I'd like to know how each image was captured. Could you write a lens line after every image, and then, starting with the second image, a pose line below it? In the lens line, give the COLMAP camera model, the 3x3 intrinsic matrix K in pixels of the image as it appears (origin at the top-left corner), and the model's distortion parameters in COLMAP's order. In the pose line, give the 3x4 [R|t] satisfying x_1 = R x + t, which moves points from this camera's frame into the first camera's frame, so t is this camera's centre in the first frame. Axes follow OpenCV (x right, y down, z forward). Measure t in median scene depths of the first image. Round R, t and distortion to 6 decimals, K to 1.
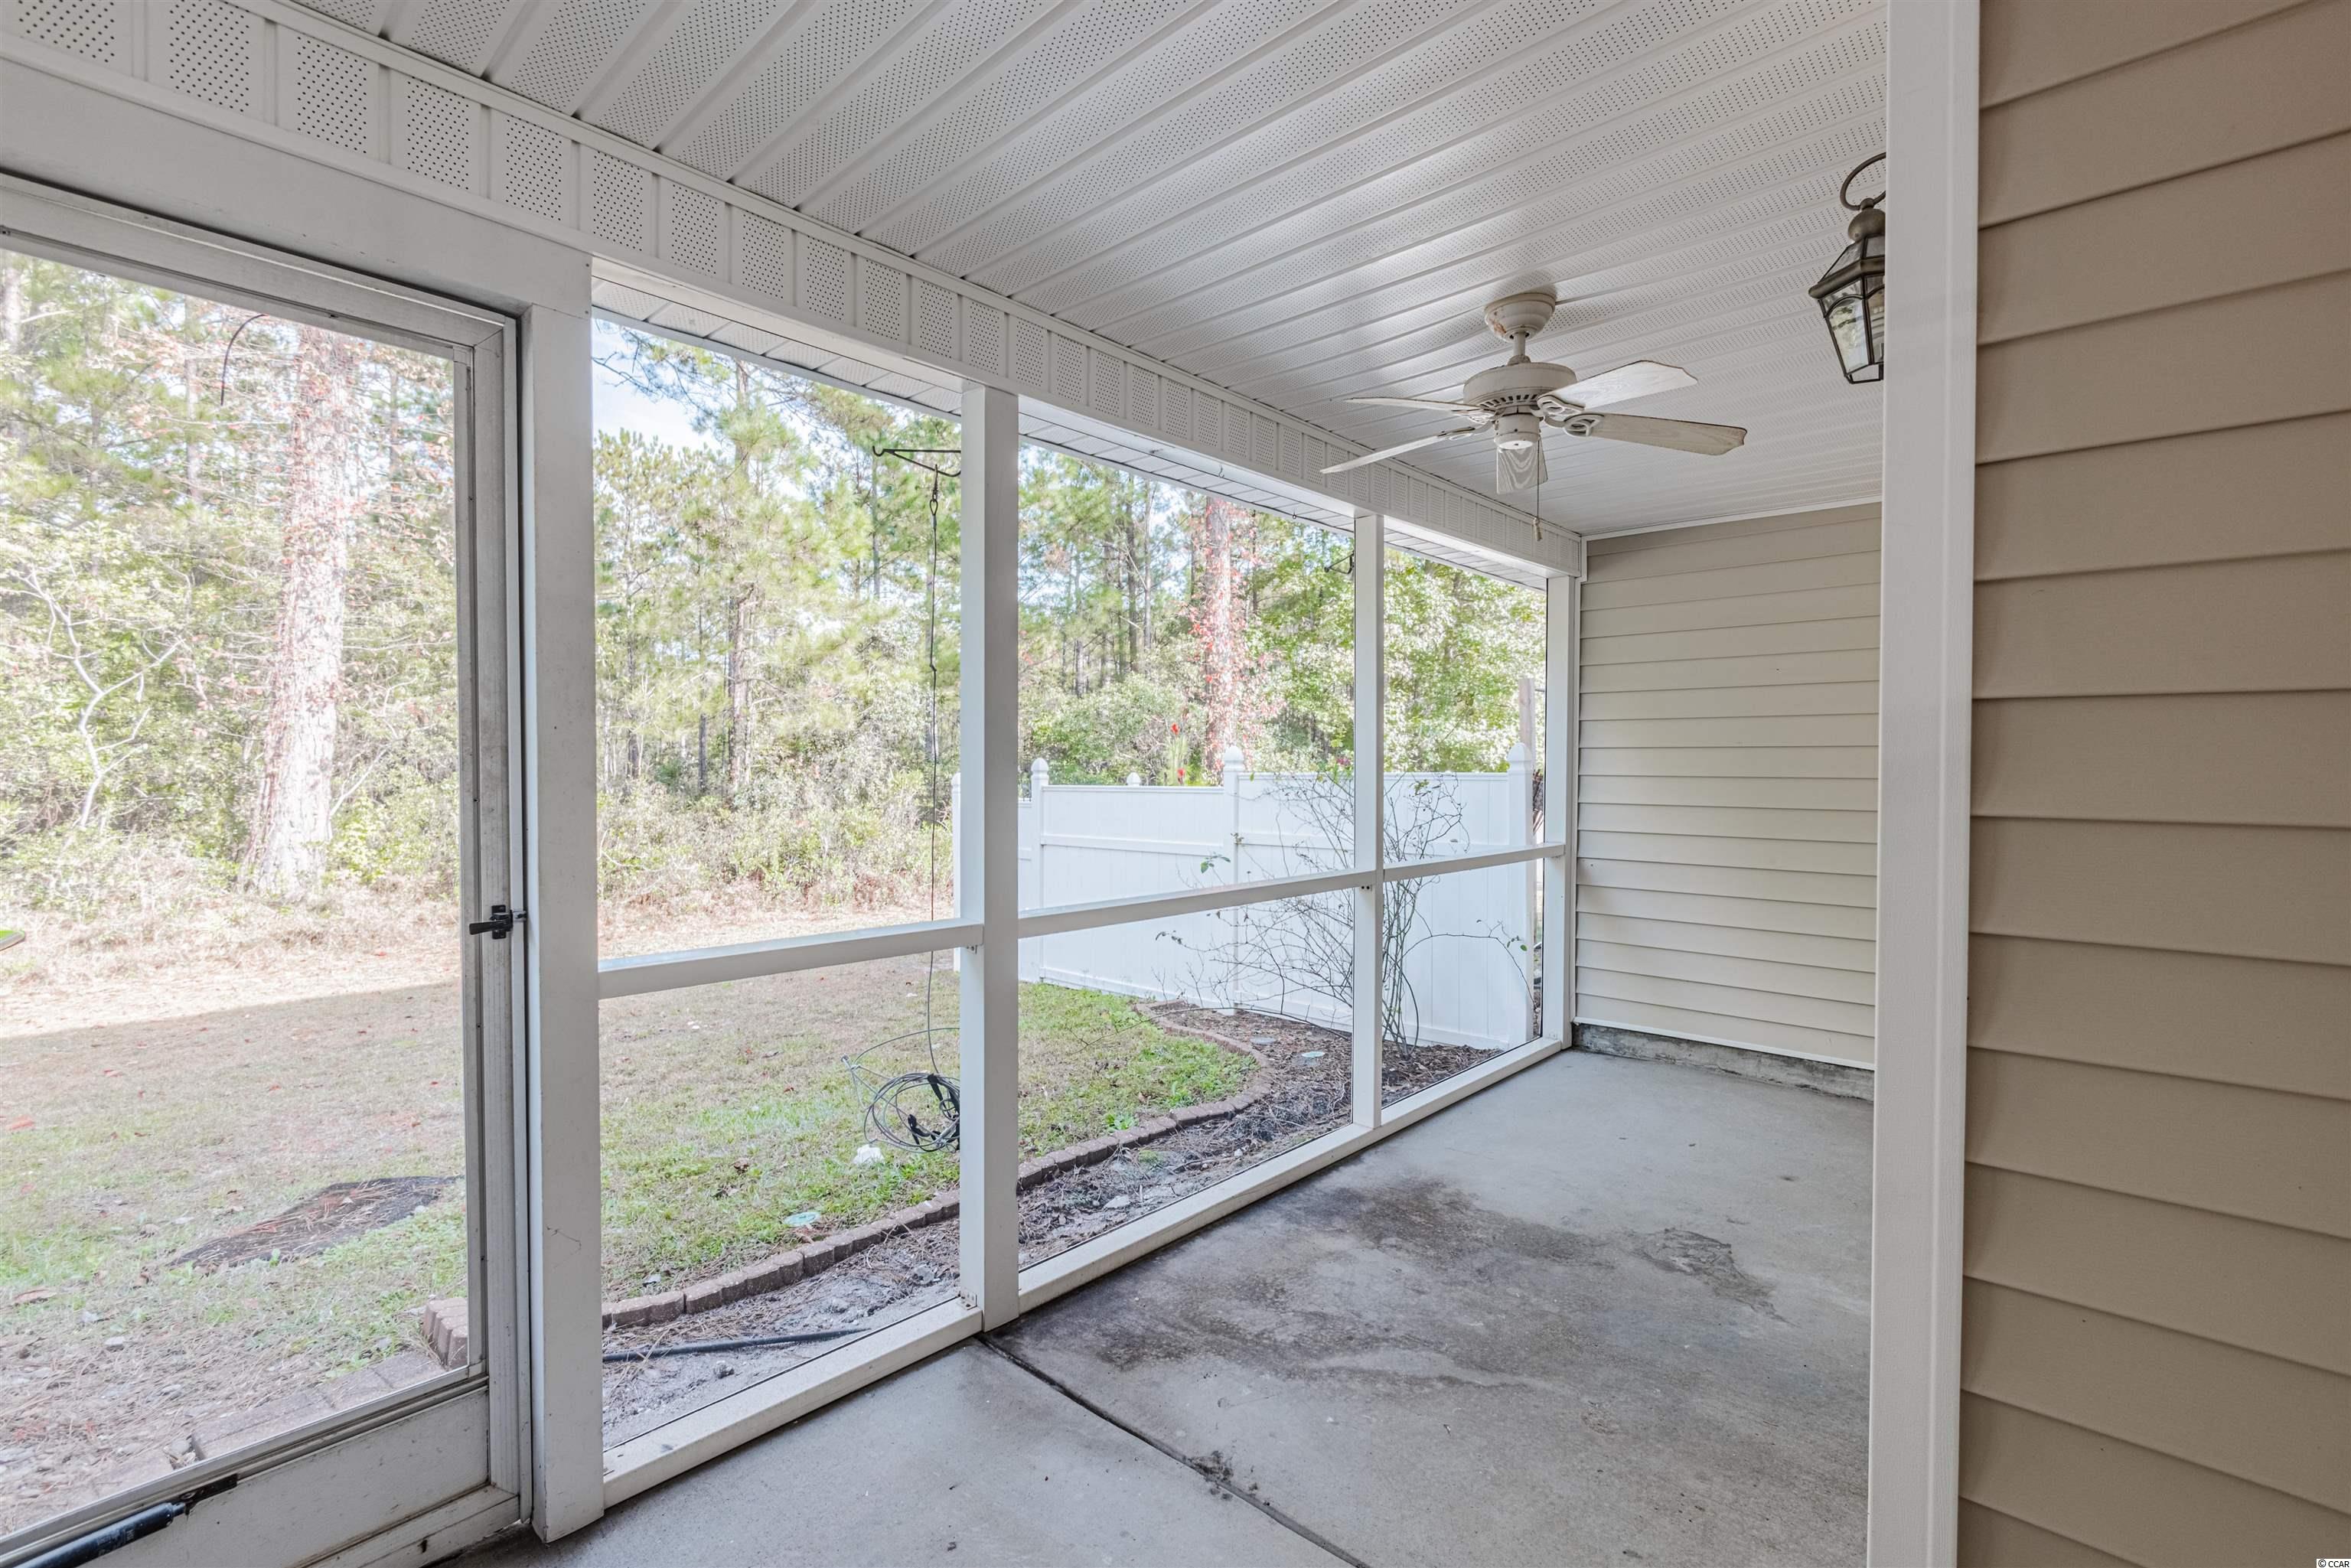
lens RADIAL K [[1025.6, 0, 1179.3], [0, 1025.6, 786.6], [0, 0, 1]] dist [0.002381, 0.000233]
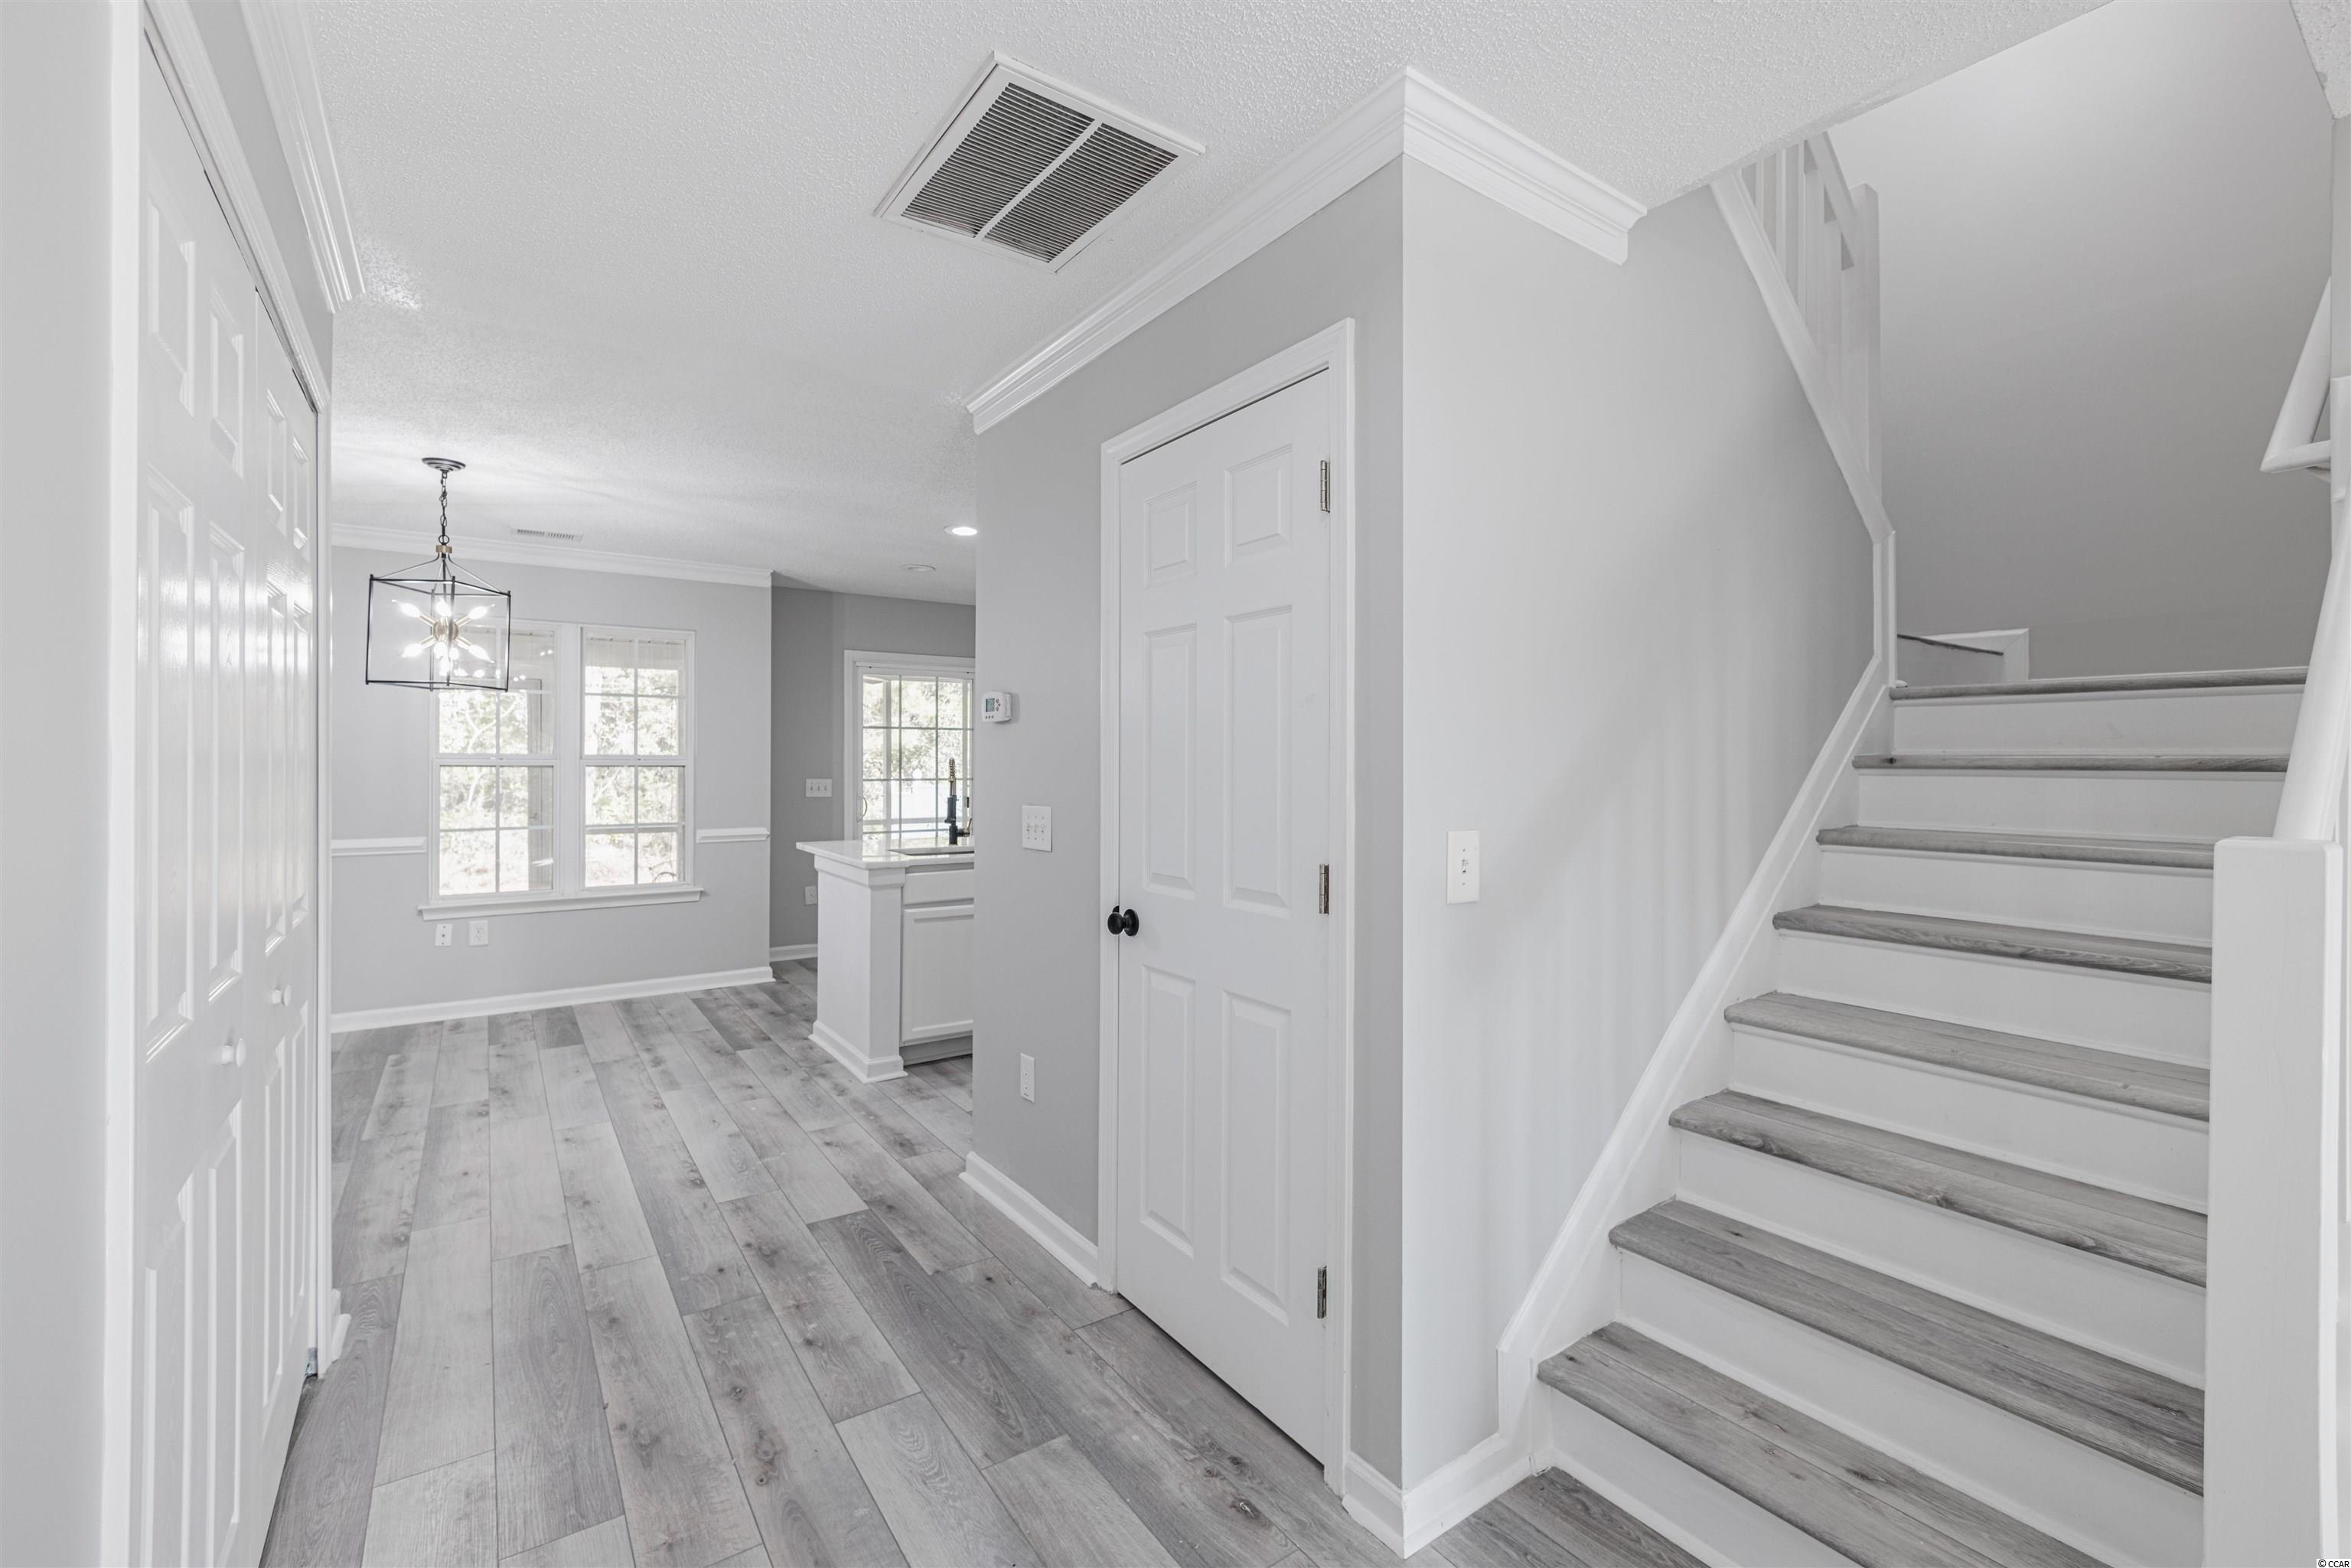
lens RADIAL K [[1025.6, 0, 1205.3], [0, 1025.6, 769.6], [0, 0, 1]] dist [0.002381, 0.000233]
pose [[0.978098, -0.001696, -0.208138, 1.563009], [-0.001030, 0.999915, -0.012992, -0.012325], [0.208142, 0.012922, 0.978013, -1.340744]]
